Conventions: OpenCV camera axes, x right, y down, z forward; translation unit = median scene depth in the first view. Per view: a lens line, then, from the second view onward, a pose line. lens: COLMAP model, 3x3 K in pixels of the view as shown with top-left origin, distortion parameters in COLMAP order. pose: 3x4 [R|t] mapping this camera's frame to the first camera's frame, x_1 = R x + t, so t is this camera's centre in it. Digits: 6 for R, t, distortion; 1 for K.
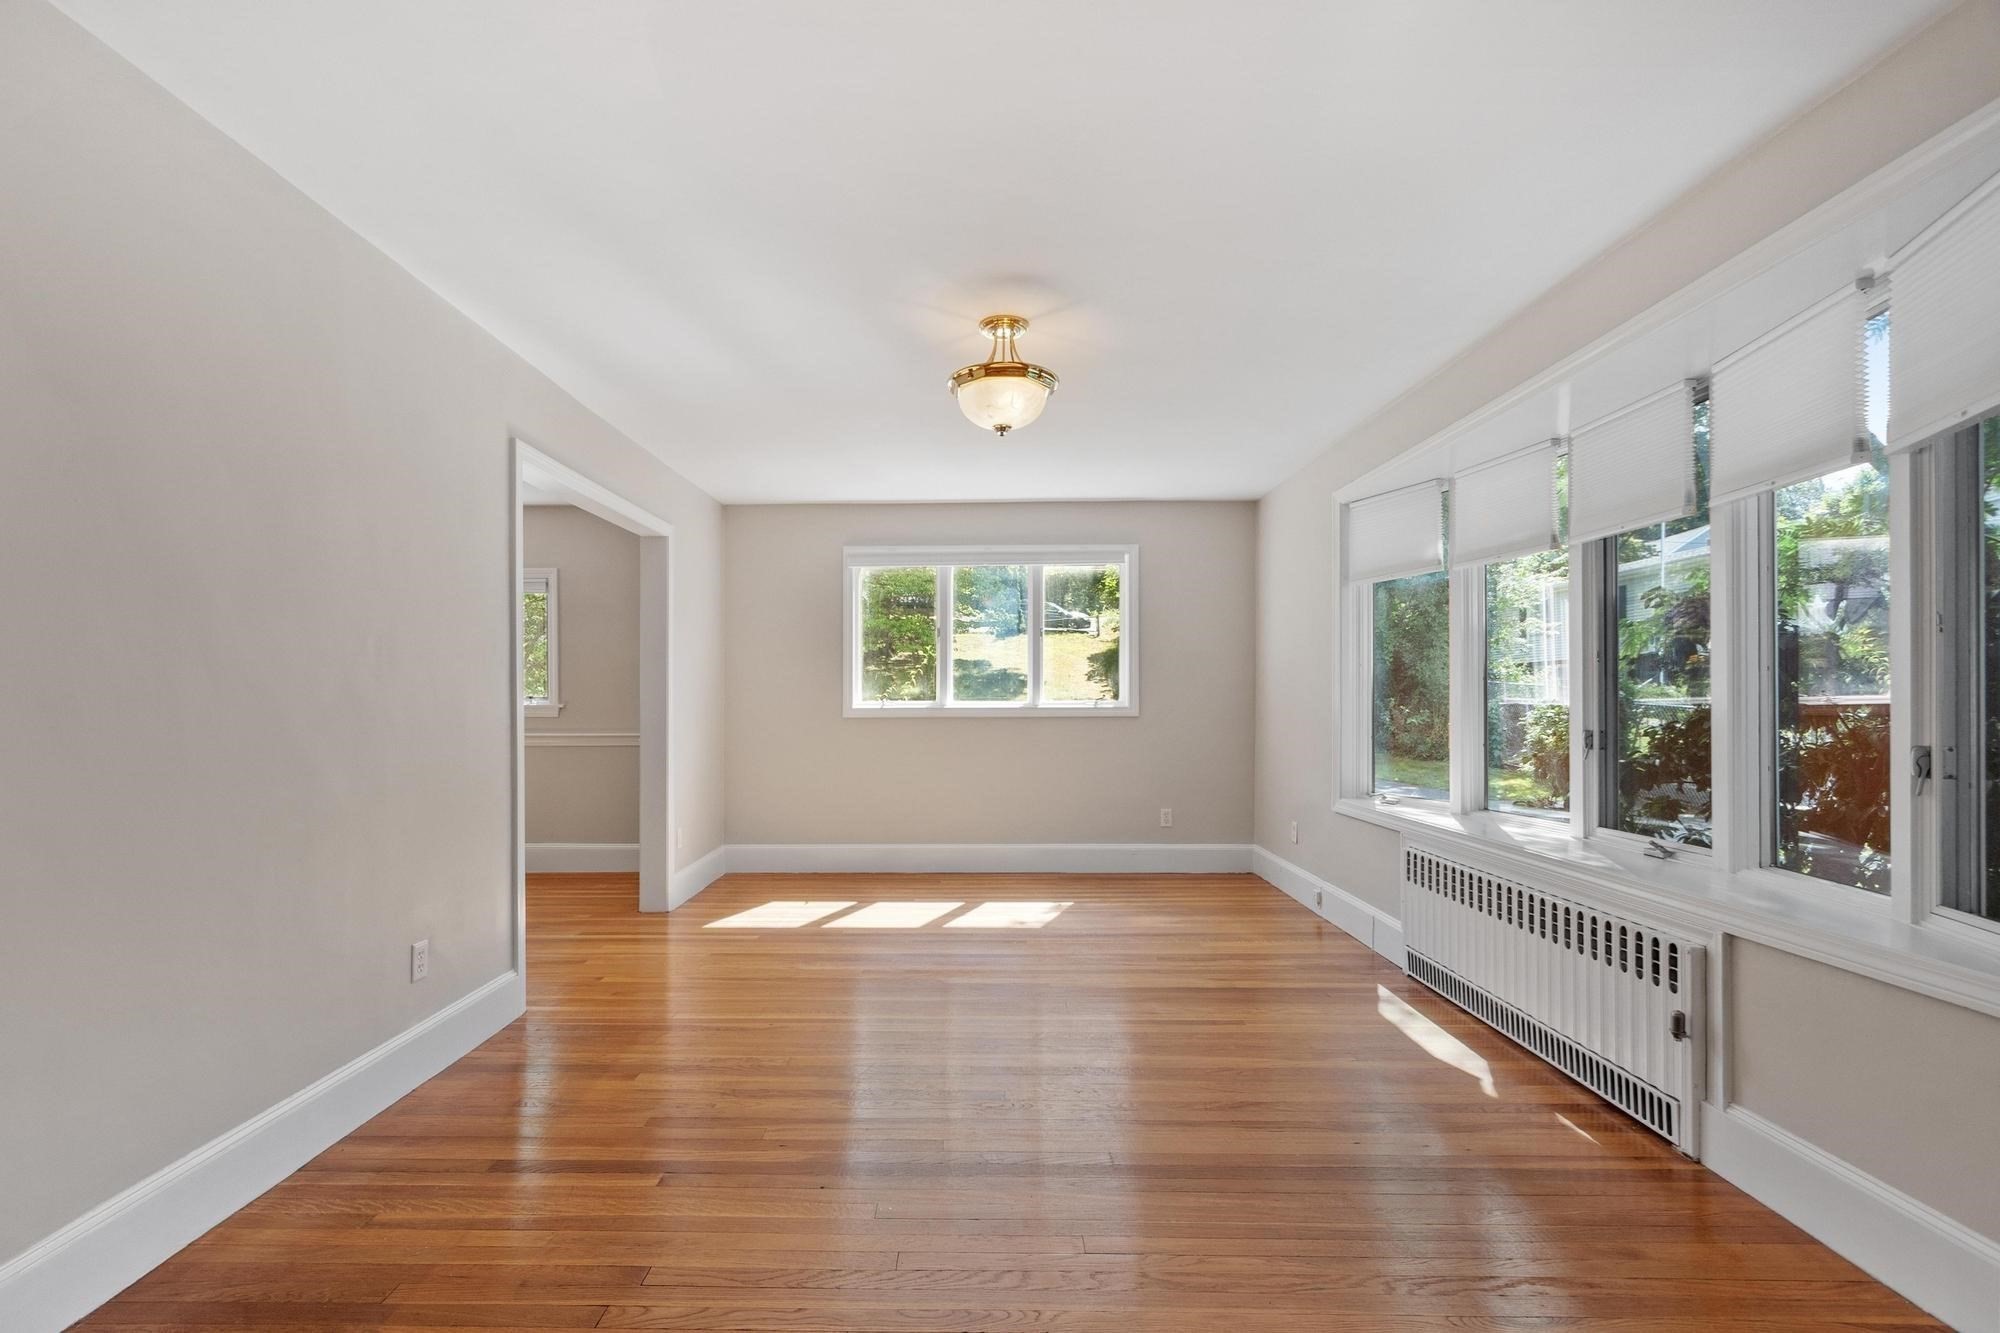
lens RADIAL K [[875.2, 0, 959.1], [0, 875.2, 690.2], [0, 0, 1]] dist [0.000591, 0.000222]
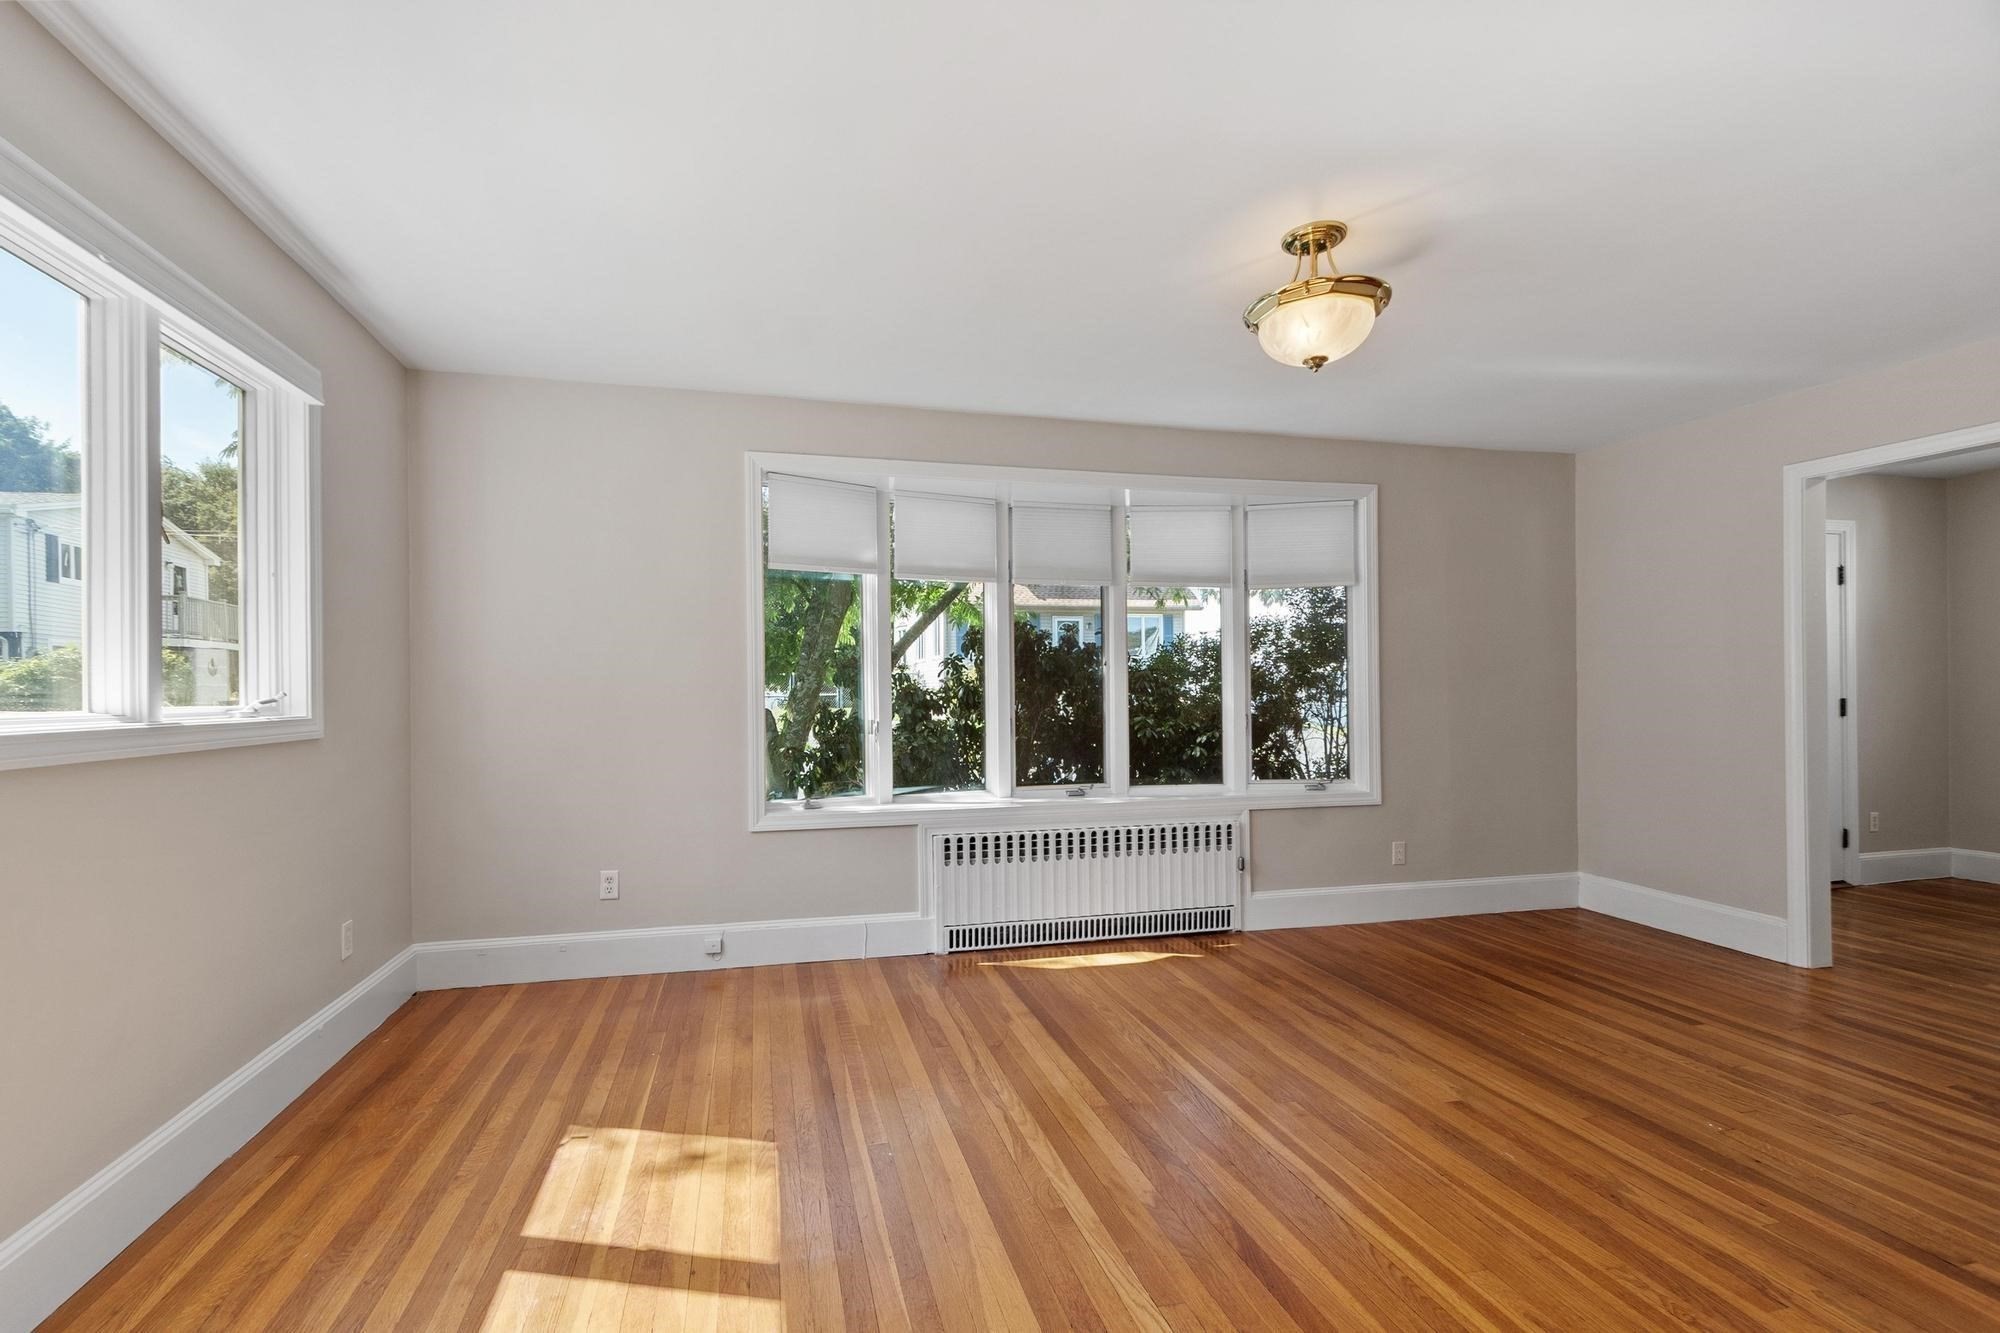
lens RADIAL K [[875.2, 0, 959.1], [0, 875.2, 690.2], [0, 0, 1]] dist [0.000591, 0.000222]
pose [[-0.241365, 0.003324, 0.970429, -0.728762], [-0.000275, 0.999994, -0.003494, 0.006929], [-0.970434, -0.001110, -0.241362, 1.691072]]
